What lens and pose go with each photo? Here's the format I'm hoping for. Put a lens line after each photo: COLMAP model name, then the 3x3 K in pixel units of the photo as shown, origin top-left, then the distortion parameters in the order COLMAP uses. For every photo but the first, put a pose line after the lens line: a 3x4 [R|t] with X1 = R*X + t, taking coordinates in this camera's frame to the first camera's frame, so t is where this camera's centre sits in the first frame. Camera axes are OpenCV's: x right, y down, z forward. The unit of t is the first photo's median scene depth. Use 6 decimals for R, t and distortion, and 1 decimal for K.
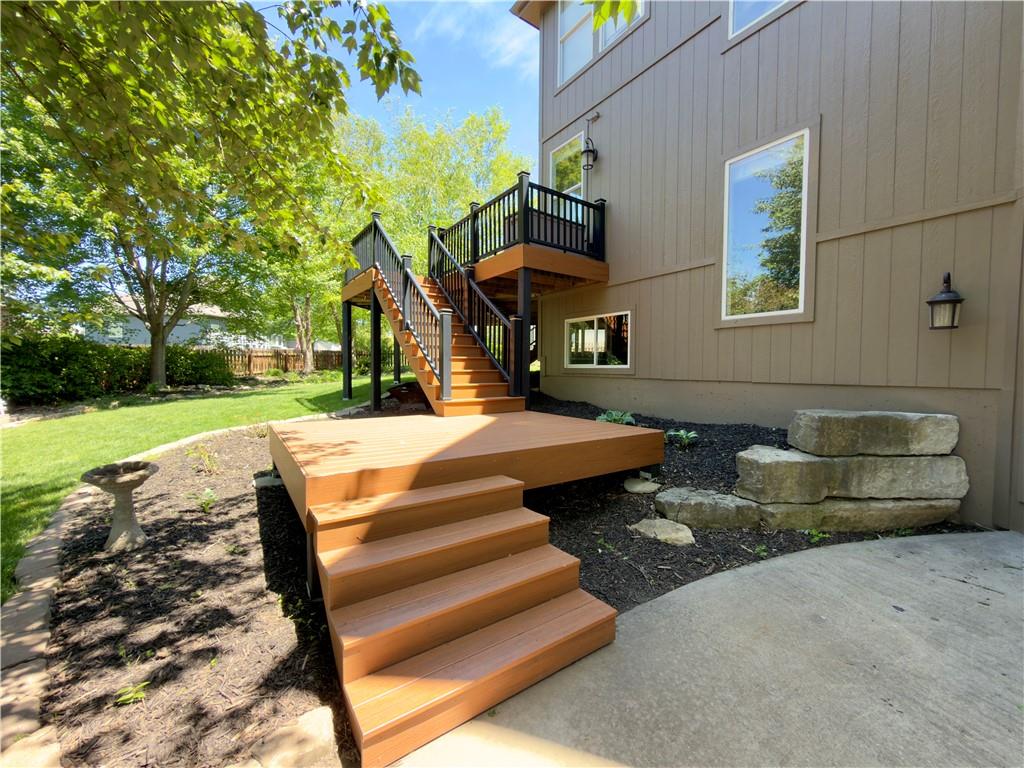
lens RADIAL K [[406.6, 0, 512.4], [0, 406.6, 384.9], [0, 0, 1]] dist [-0.000374, -0.000119]
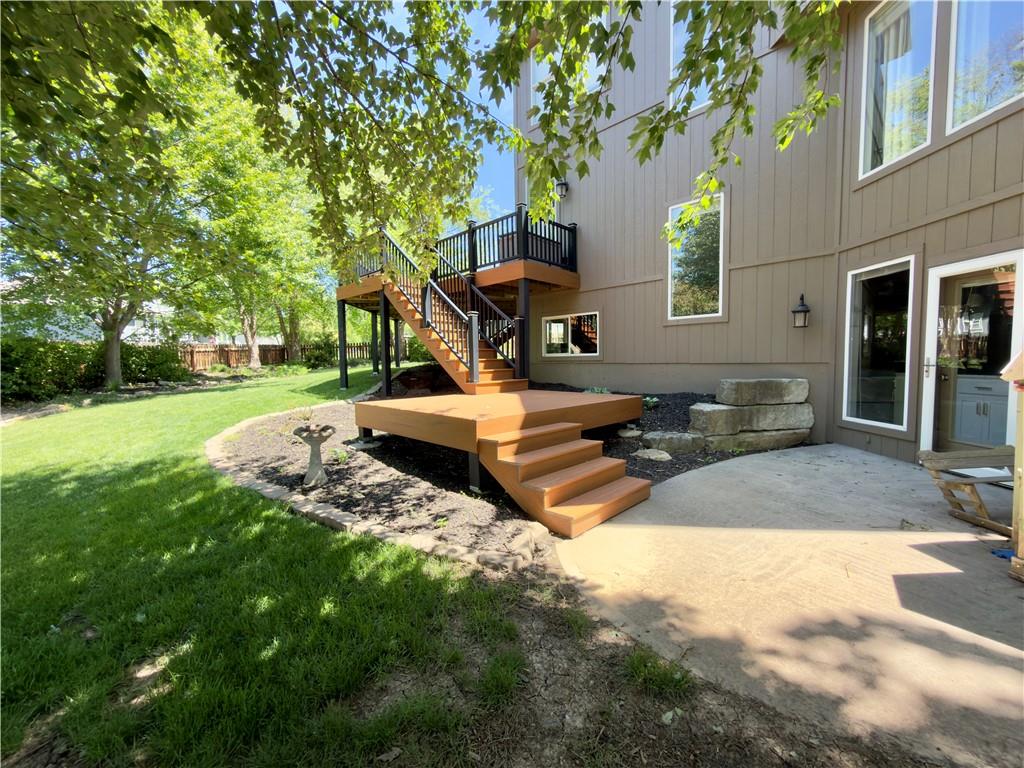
lens RADIAL K [[406.6, 0, 511.2], [0, 406.6, 383.4], [0, 0, 1]] dist [-0.000374, -0.000119]
pose [[0.983048, -0.029836, 0.180903, -0.317101], [0.026580, 0.999439, 0.020399, 0.019983], [-0.181410, -0.015245, 0.983289, -0.328314]]
